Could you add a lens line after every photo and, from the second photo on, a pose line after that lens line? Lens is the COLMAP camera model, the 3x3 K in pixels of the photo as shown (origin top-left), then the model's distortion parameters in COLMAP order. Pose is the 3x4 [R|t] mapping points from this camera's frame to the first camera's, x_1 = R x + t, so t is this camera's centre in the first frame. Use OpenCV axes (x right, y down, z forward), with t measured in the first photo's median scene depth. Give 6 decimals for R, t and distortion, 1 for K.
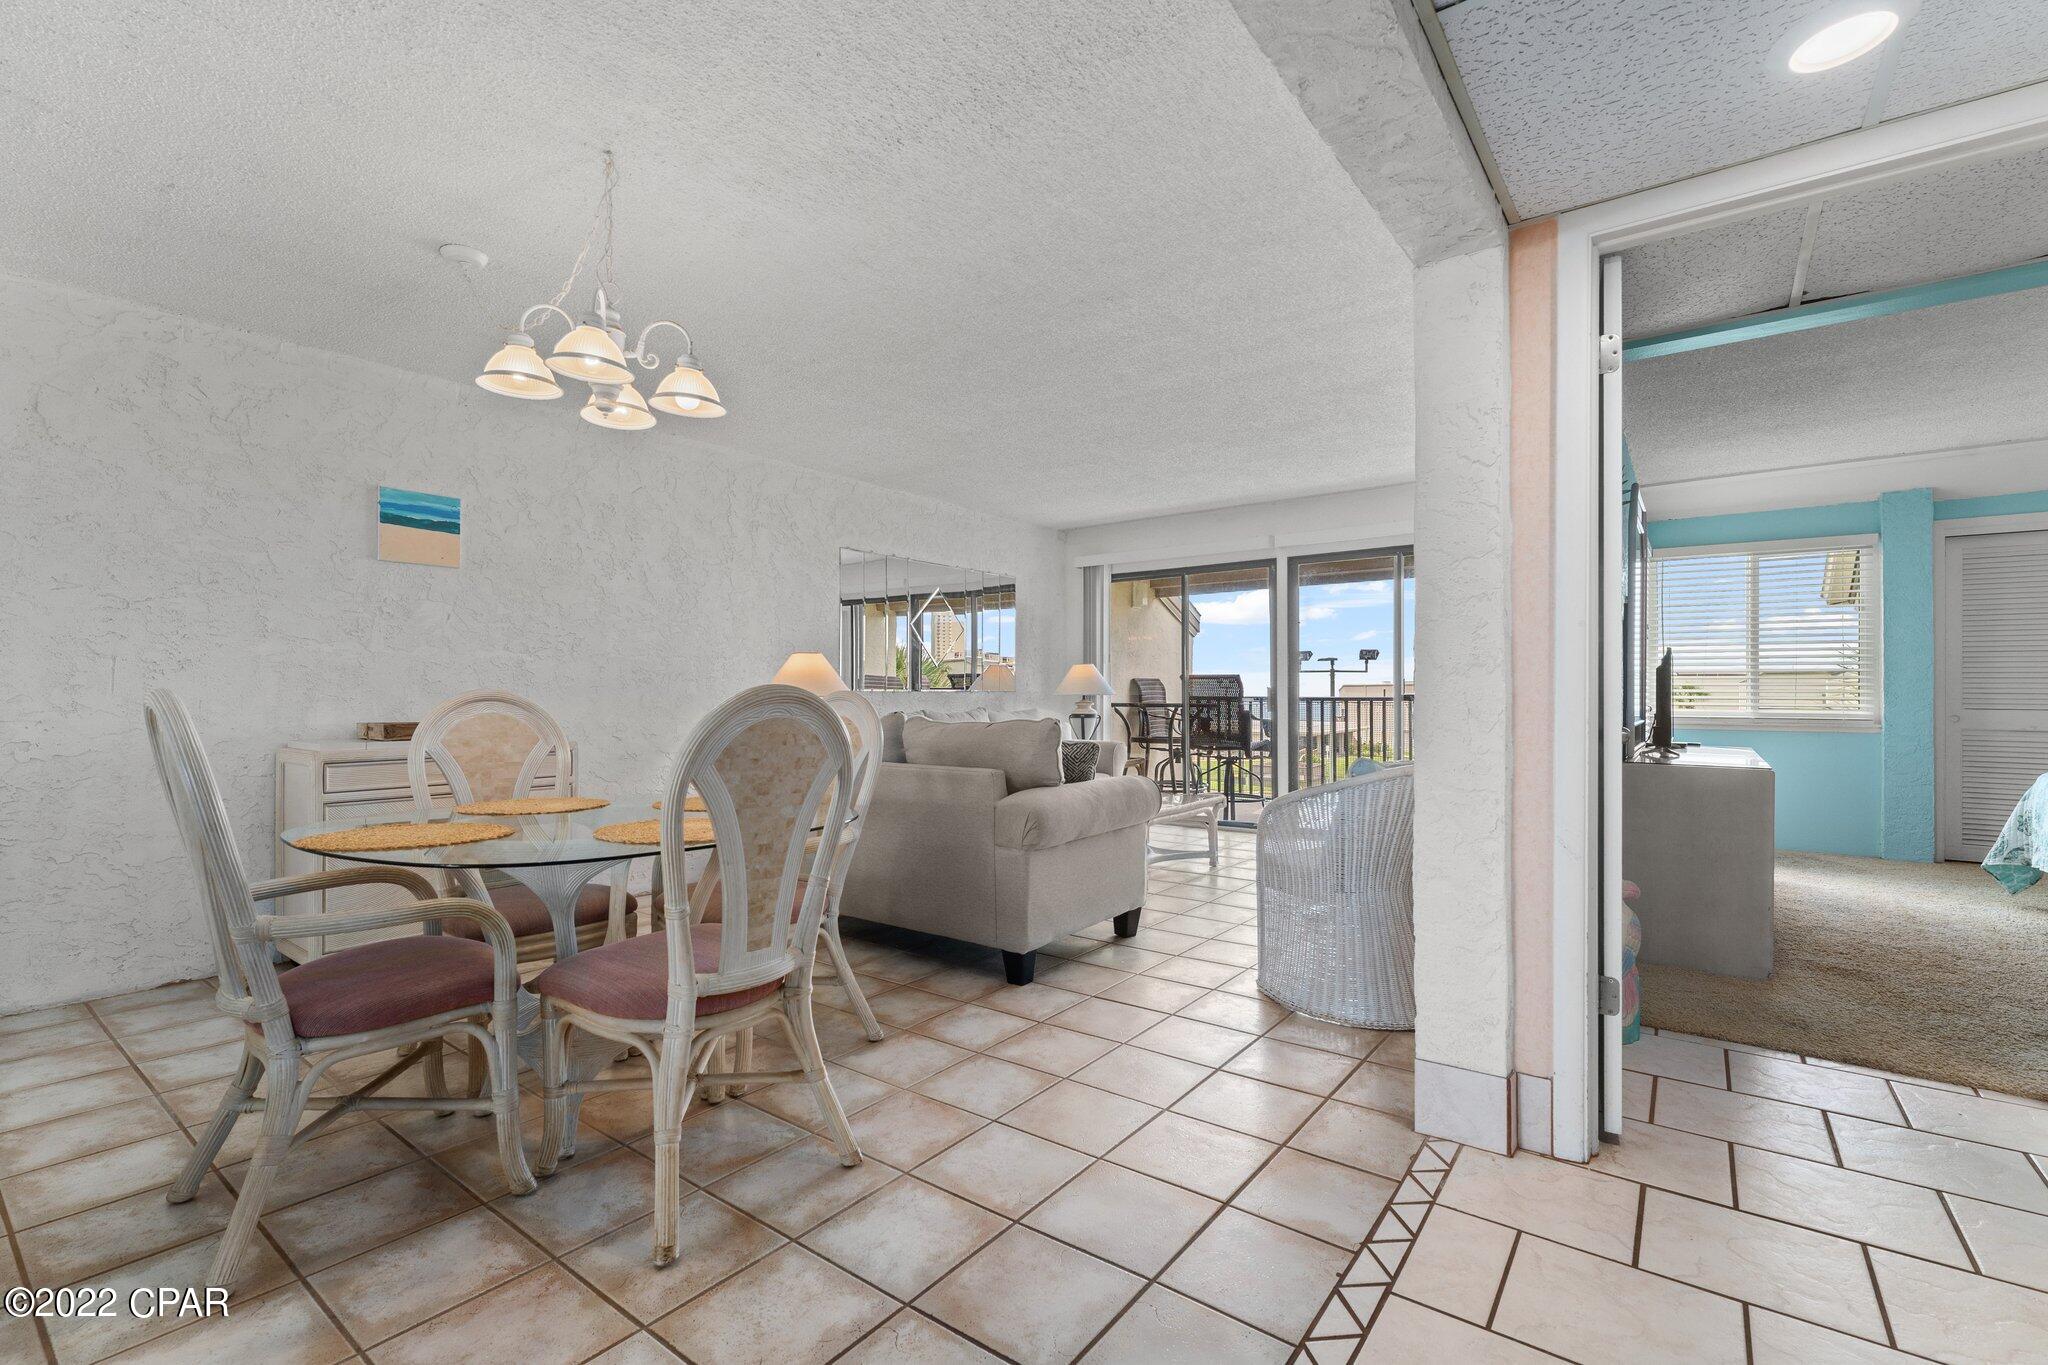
lens RADIAL K [[906.9, 0, 1017.4], [0, 906.9, 690.4], [0, 0, 1]] dist [0.000181, -0.000408]
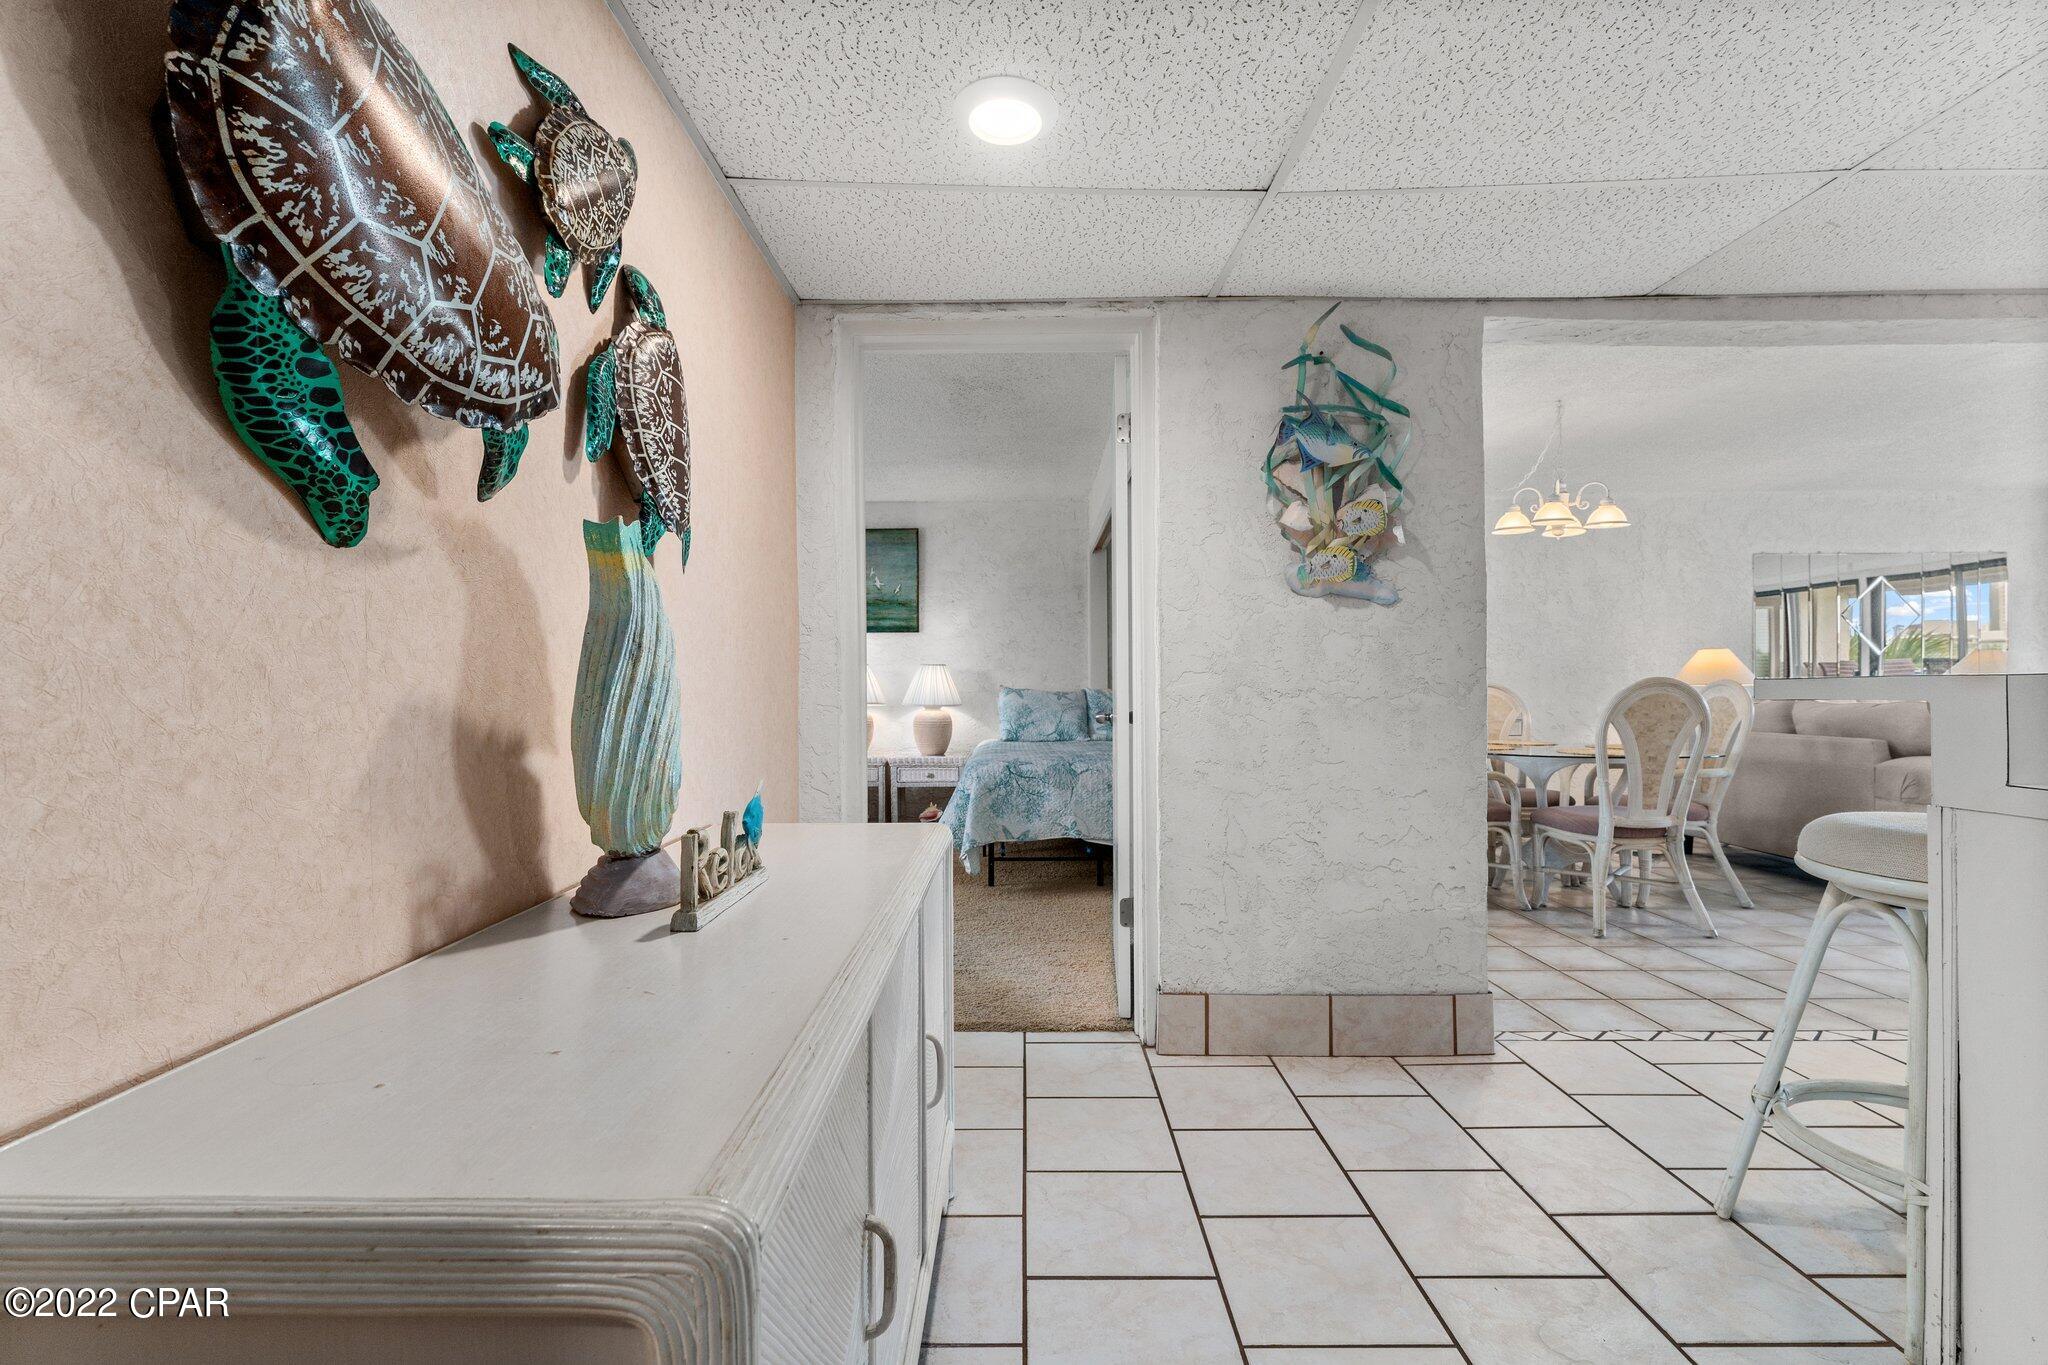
lens RADIAL K [[887.1, 0, 1017.8], [0, 887.1, 690.7], [0, 0, 1]] dist [-0.002223, -0.000037]
pose [[0.597205, -0.002953, -0.802084, 0.214654], [0.011127, 0.999927, 0.004604, -0.000339], [0.802012, -0.011675, 0.597194, -0.609932]]
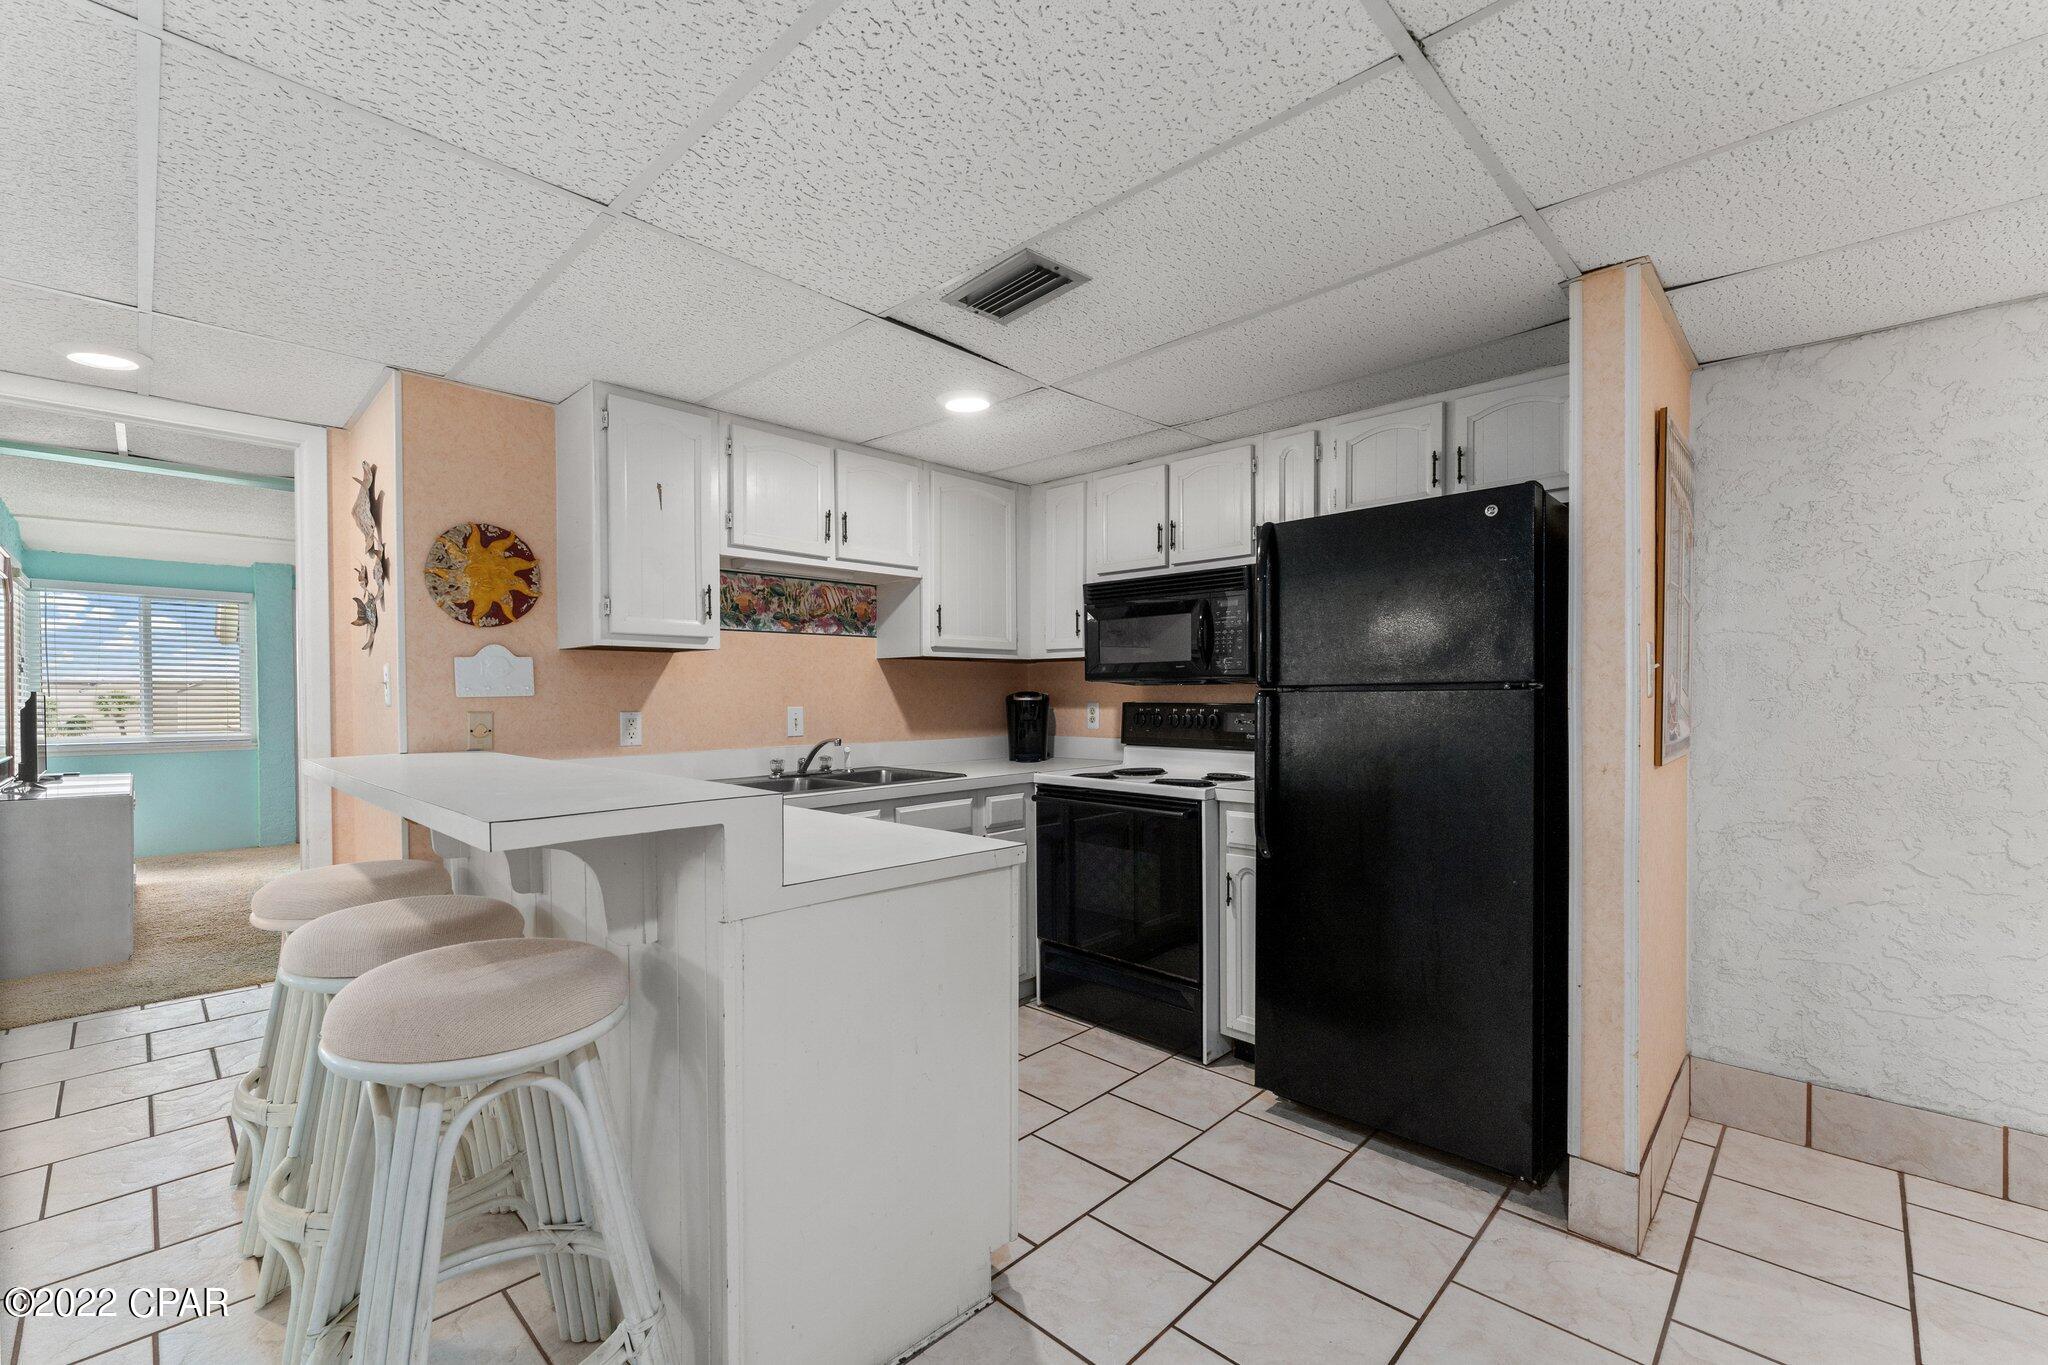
lens RADIAL K [[850.9, 0, 1013.6], [0, 850.9, 705.2], [0, 0, 1]] dist [0.000322, -0.000159]
pose [[0.123916, -0.012677, 0.992212, -0.153879], [0.002199, 0.999919, 0.012501, -0.040102], [-0.992290, 0.000633, 0.123934, -0.298620]]
